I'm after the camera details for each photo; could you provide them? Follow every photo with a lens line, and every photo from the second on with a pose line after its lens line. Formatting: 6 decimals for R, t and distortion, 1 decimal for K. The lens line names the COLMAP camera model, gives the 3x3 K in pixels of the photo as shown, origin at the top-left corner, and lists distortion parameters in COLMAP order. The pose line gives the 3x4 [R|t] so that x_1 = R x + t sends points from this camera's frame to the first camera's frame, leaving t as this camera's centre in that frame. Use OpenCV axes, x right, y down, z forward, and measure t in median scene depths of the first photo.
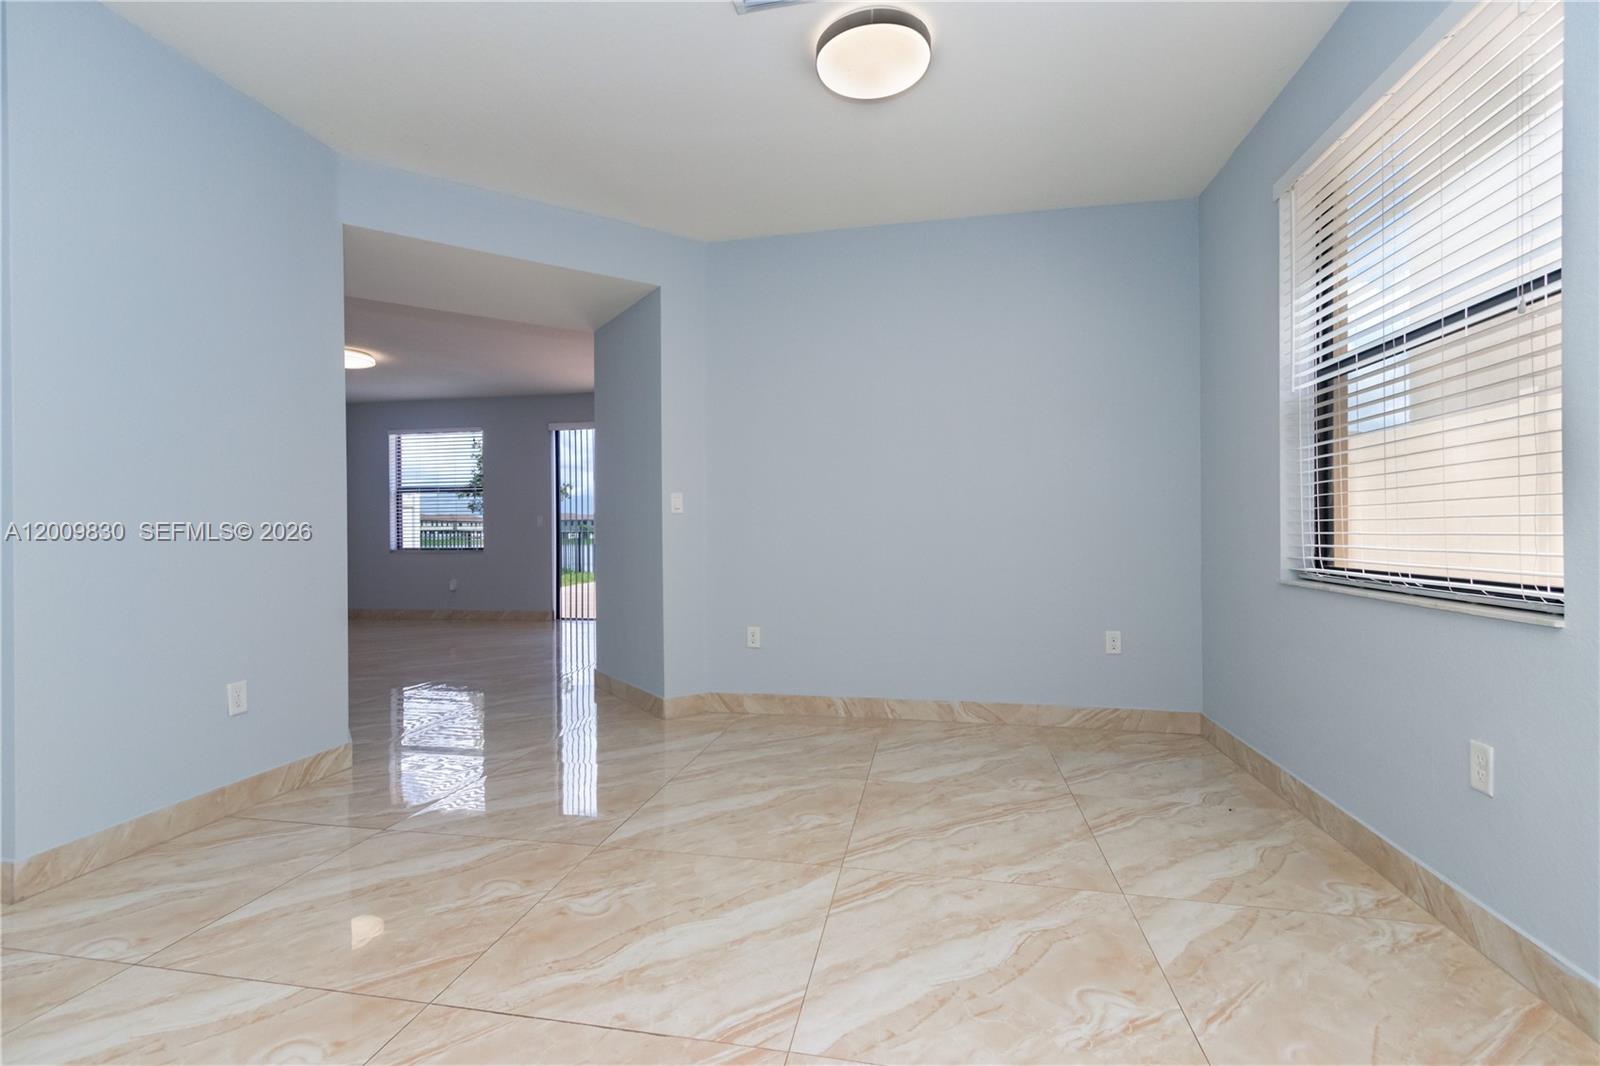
lens RADIAL K [[730.1, 0, 792.4], [0, 730.1, 538.0], [0, 0, 1]] dist [0.012314, -0.002215]
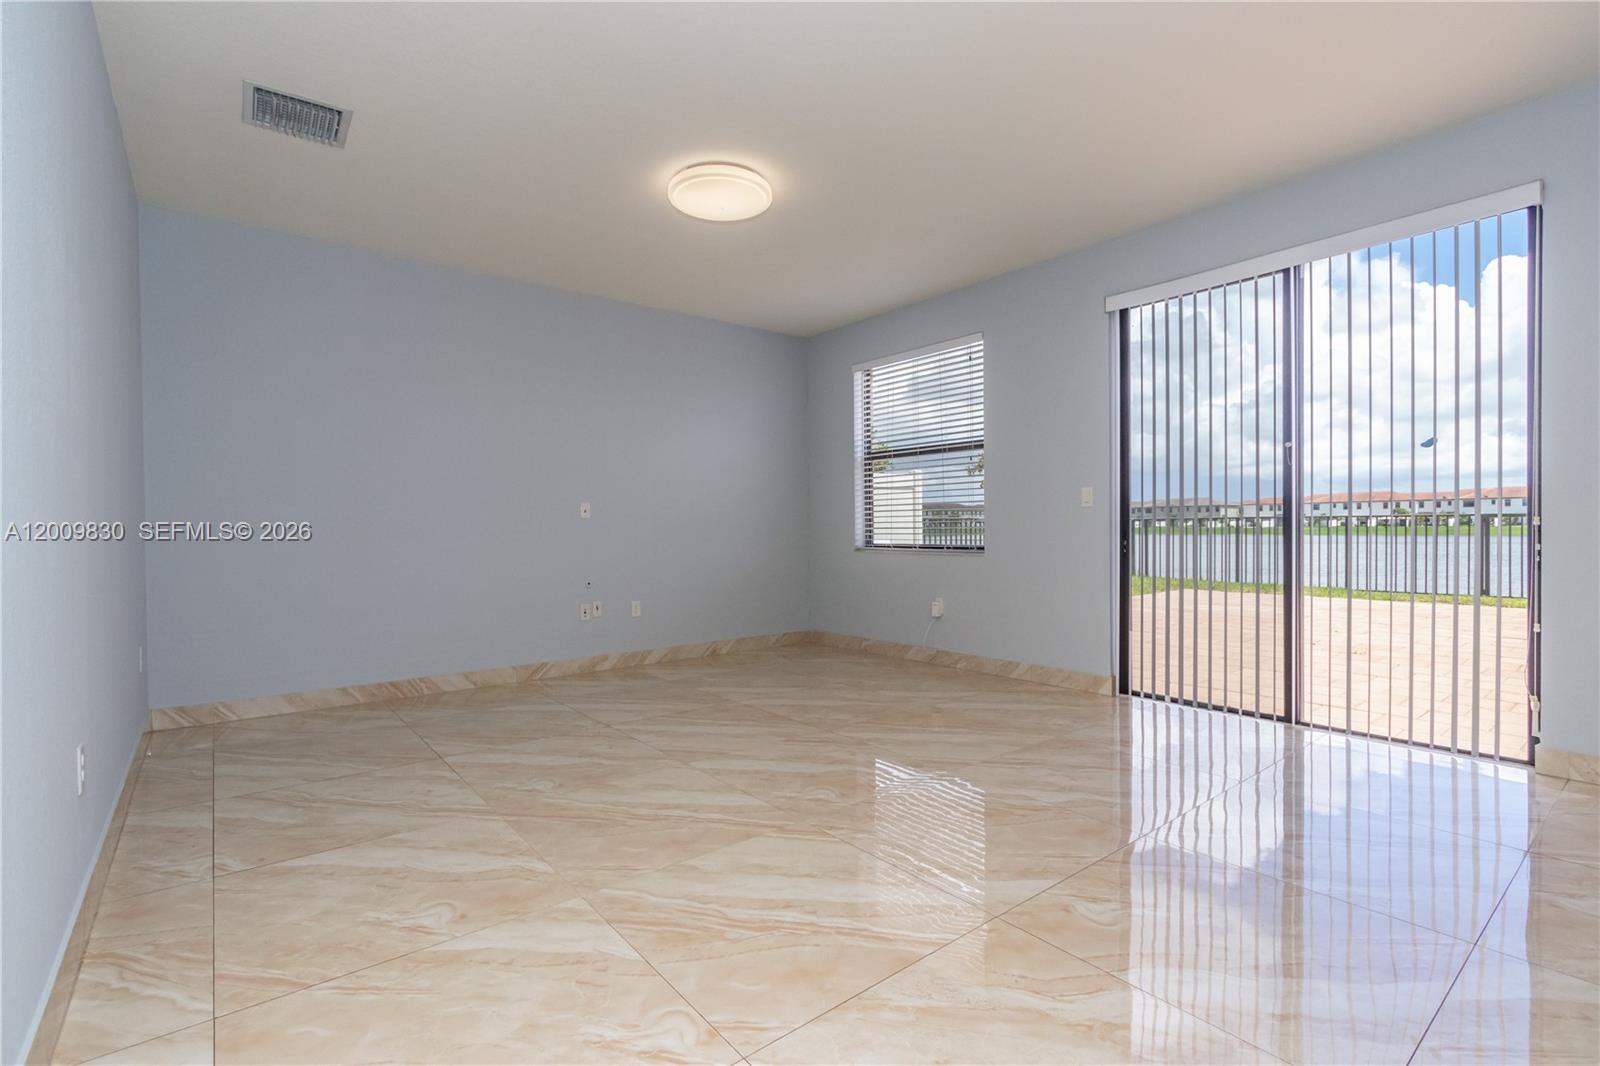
lens RADIAL K [[730.1, 0, 790.7], [0, 730.1, 537.0], [0, 0, 1]] dist [0.012314, -0.002215]
pose [[0.739562, 0.000871, -0.673088, -0.154304], [-0.008398, 0.999933, -0.007934, 0.013442], [0.673036, 0.011520, 0.739520, 0.481492]]
